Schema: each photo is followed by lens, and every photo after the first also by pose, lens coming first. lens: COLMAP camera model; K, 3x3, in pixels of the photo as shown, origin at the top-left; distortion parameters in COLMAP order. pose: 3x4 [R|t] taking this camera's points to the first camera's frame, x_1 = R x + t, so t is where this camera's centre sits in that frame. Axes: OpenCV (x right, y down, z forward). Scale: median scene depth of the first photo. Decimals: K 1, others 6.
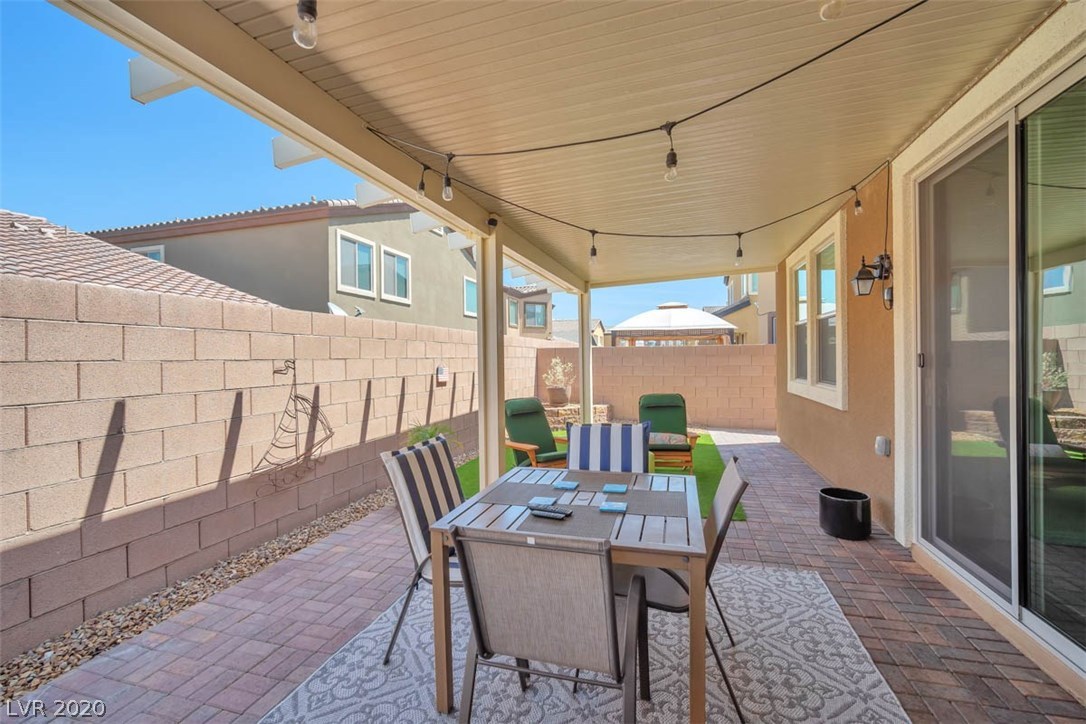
lens RADIAL K [[471.9, 0, 540.6], [0, 471.9, 360.8], [0, 0, 1]] dist [-0.011349, 0.001431]
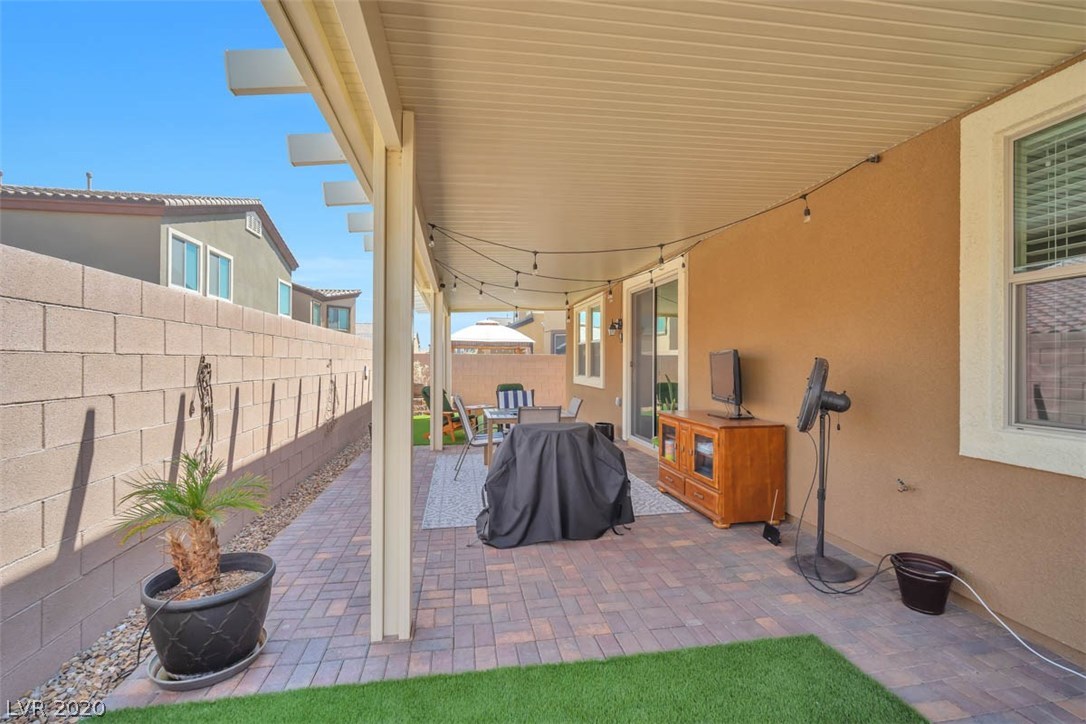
lens RADIAL K [[471.9, 0, 540.6], [0, 471.9, 360.8], [0, 0, 1]] dist [-0.011349, 0.001431]
pose [[0.896590, 0.017401, 0.442520, -0.245543], [-0.012135, 0.999818, -0.014727, 0.008329], [-0.442696, 0.007834, 0.896638, -0.347593]]
